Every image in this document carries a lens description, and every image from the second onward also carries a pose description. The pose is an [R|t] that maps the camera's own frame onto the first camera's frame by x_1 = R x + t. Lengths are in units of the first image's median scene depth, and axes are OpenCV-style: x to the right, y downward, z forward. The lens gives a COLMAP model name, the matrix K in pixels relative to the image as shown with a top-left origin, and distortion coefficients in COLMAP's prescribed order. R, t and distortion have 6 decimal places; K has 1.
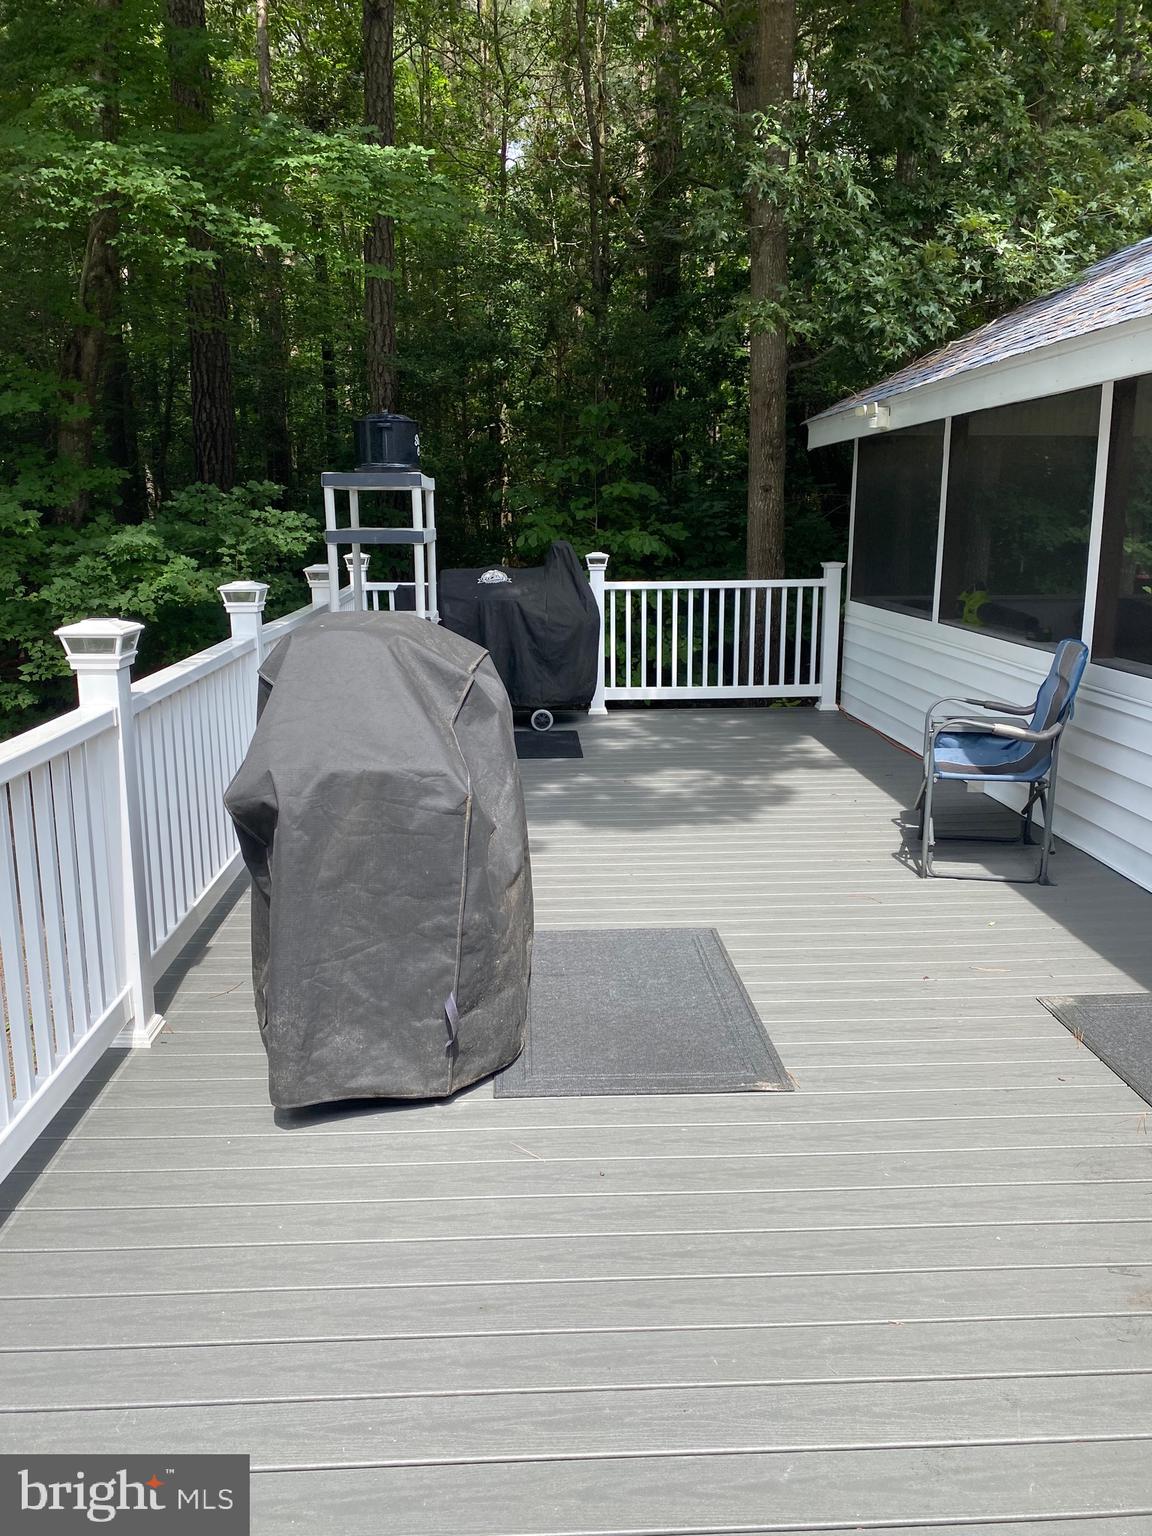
lens RADIAL K [[1194.0, 0, 576.0], [0, 1194.0, 768.0], [0, 0, 1]] dist [0.064711, -0.060028]
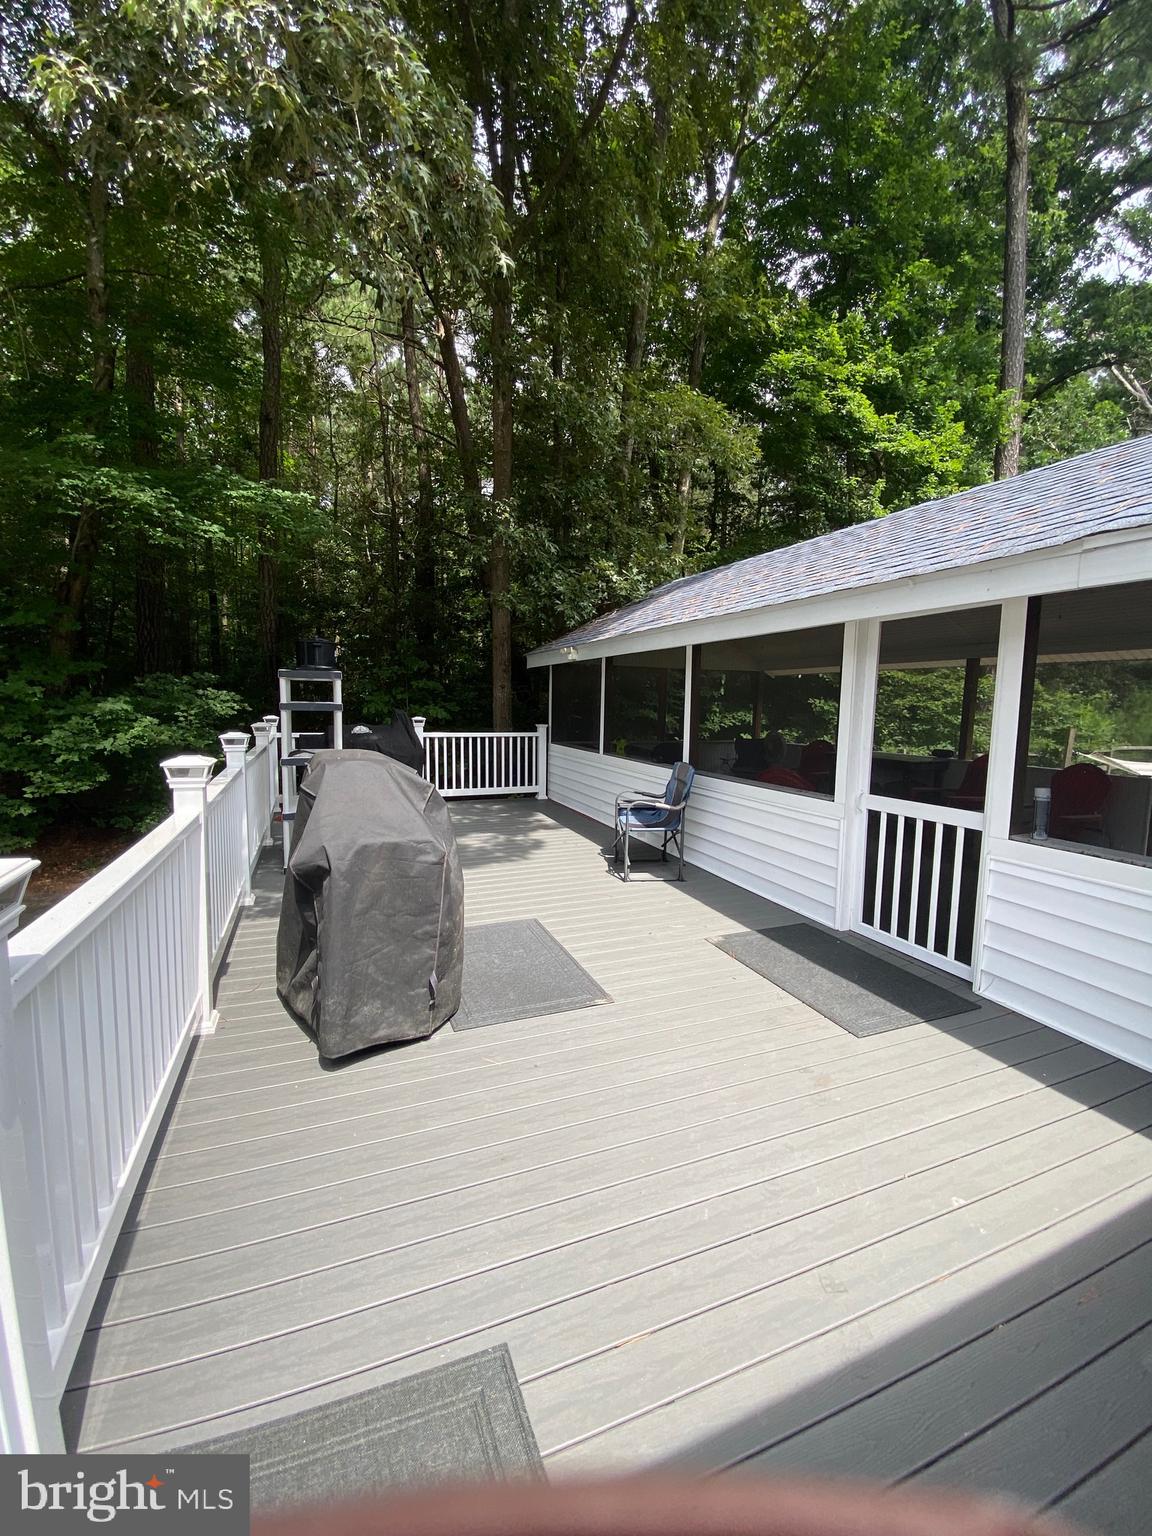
lens RADIAL K [[632.1, 0, 576.7], [0, 632.1, 762.0], [0, 0, 1]] dist [0.049048, -0.039464]
pose [[0.941977, -0.012189, 0.335457, -0.108855], [0.048721, 0.993723, -0.100703, -0.003438], [-0.332124, 0.111203, 0.936658, 0.026397]]
